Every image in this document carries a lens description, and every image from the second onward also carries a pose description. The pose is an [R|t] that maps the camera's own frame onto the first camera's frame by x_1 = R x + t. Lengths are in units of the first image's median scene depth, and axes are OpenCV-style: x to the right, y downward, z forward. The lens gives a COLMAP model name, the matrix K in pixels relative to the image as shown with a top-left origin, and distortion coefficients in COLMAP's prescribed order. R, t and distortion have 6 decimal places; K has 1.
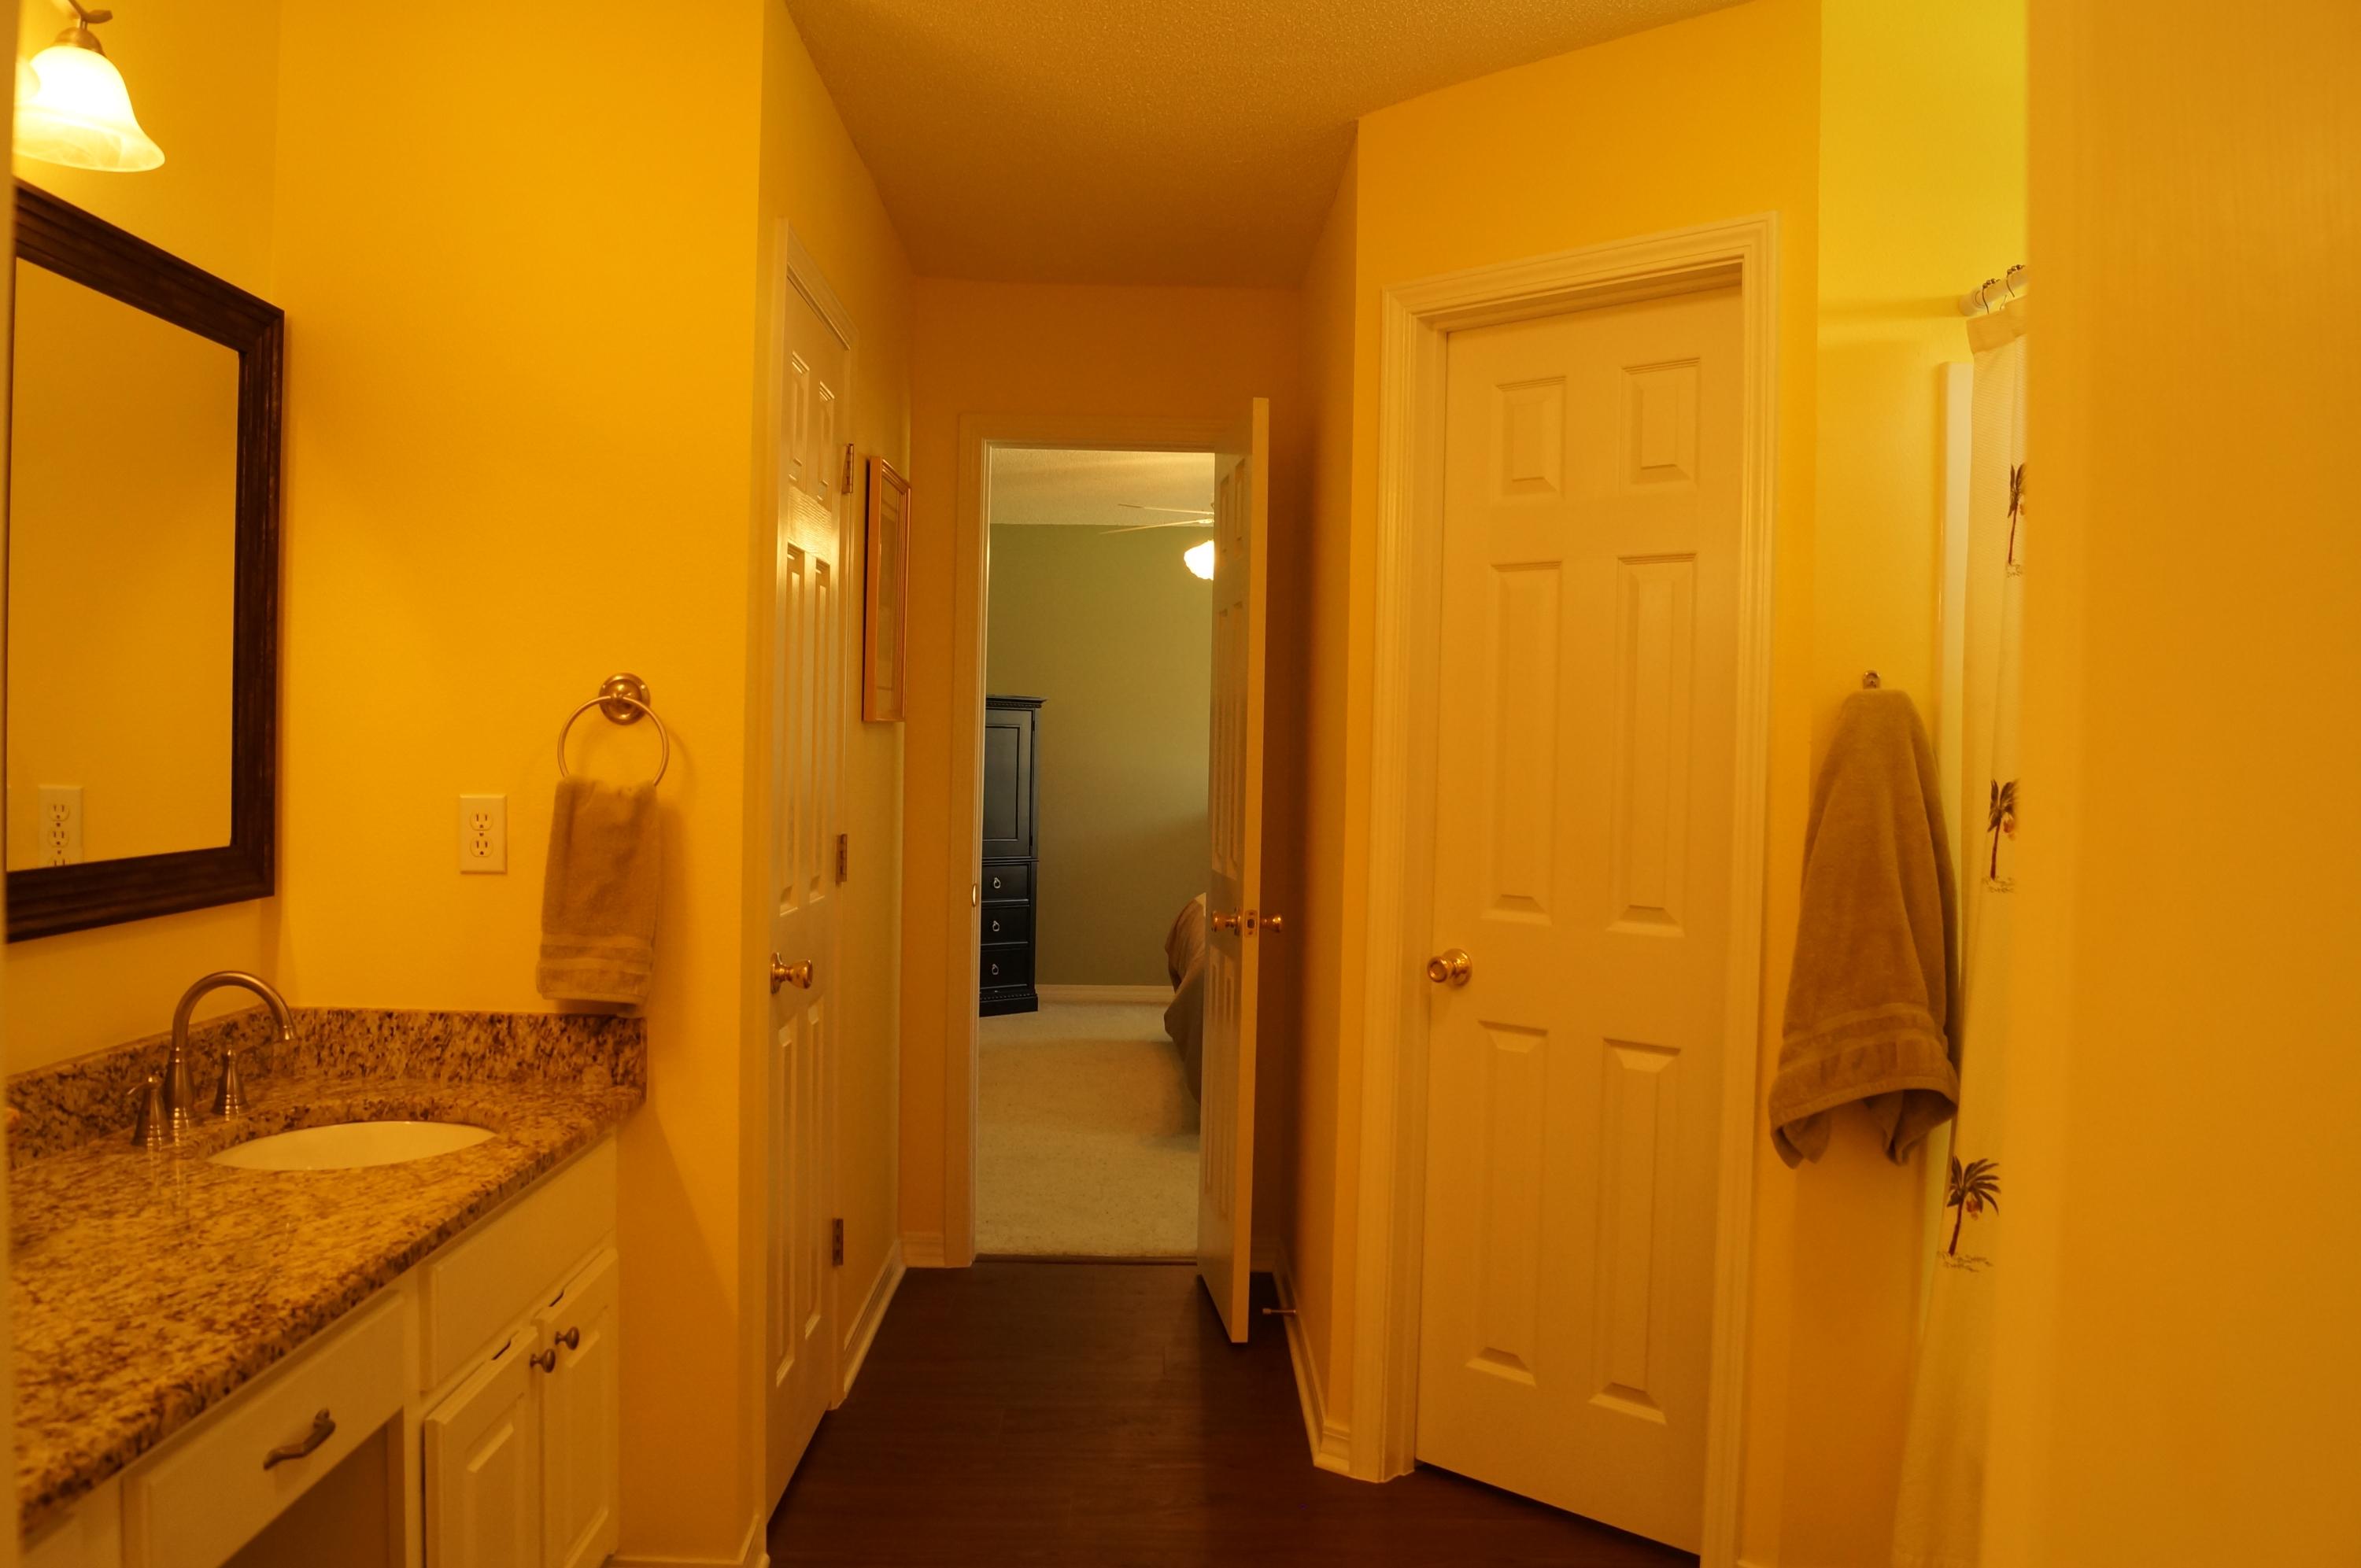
lens RADIAL K [[1832.5, 0, 1183.6], [0, 1832.5, 789.1], [0, 0, 1]] dist [-0.089859, 0.016614]
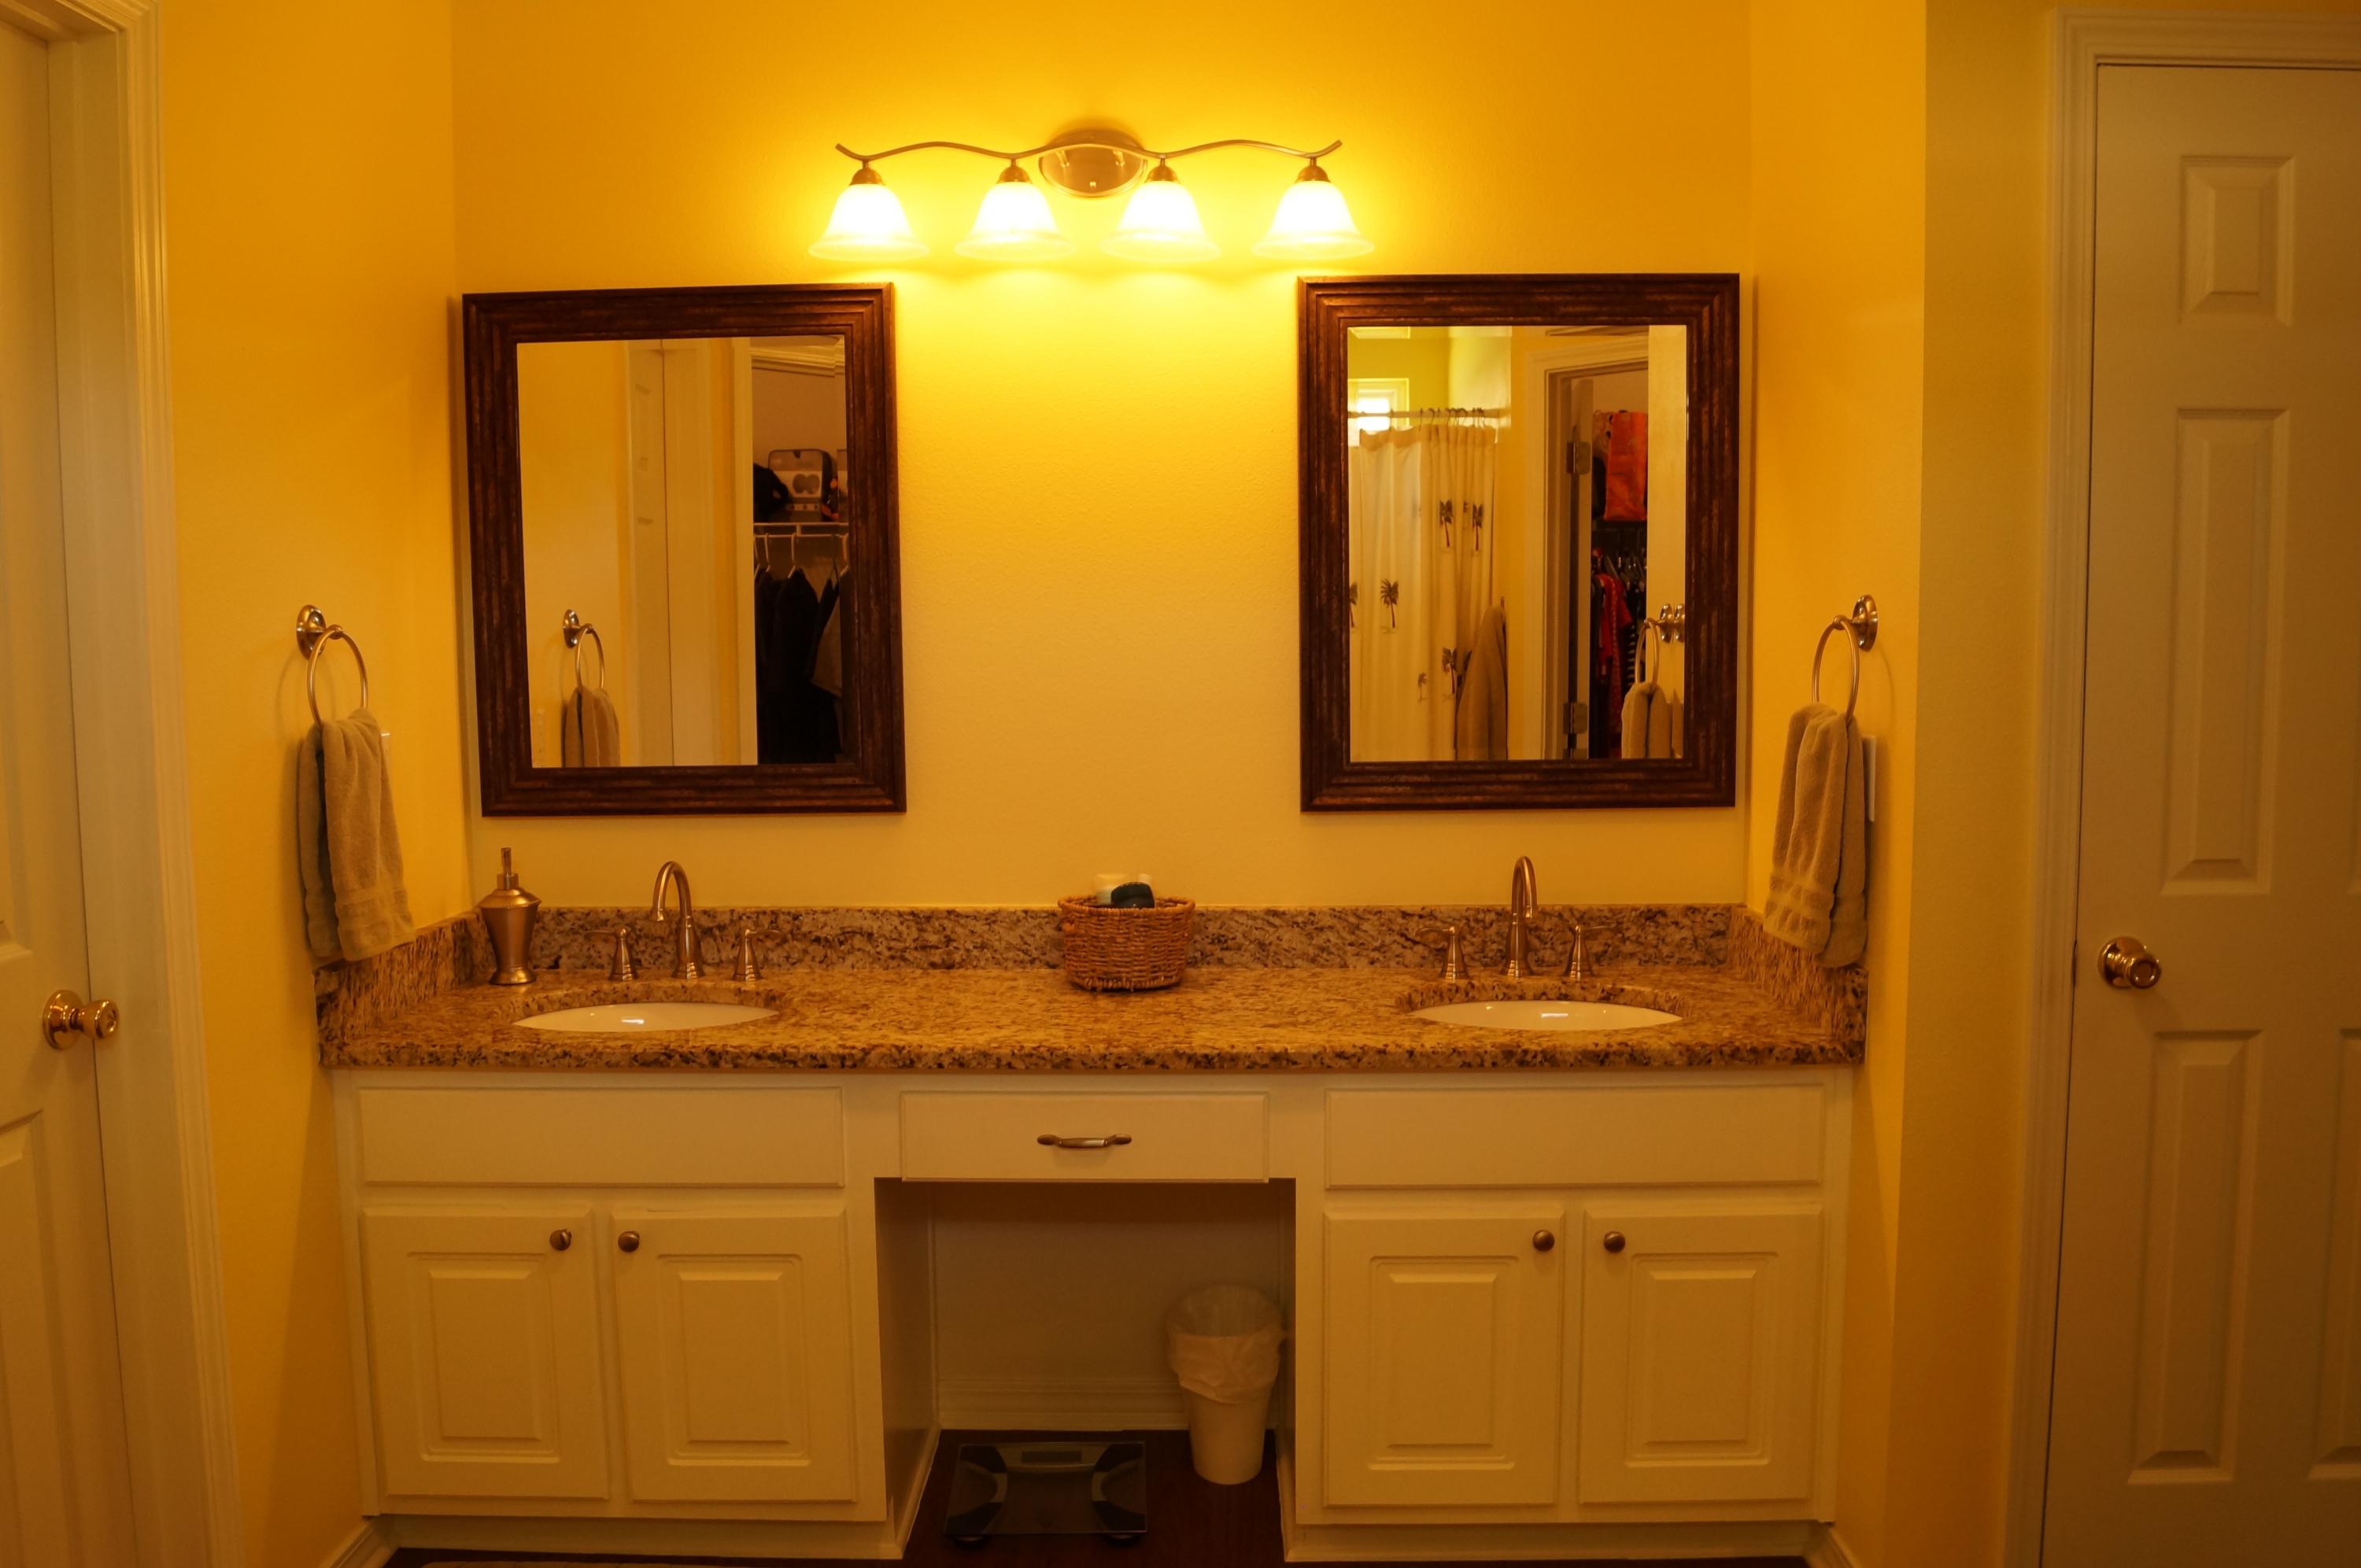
lens RADIAL K [[1832.5, 0, 1183.6], [0, 1832.5, 789.1], [0, 0, 1]] dist [-0.089859, 0.016614]
pose [[-0.039528, 0.067638, -0.996927, 0.642663], [-0.014628, 0.997560, 0.068261, -0.023861], [0.999111, 0.017281, -0.038443, 0.716970]]
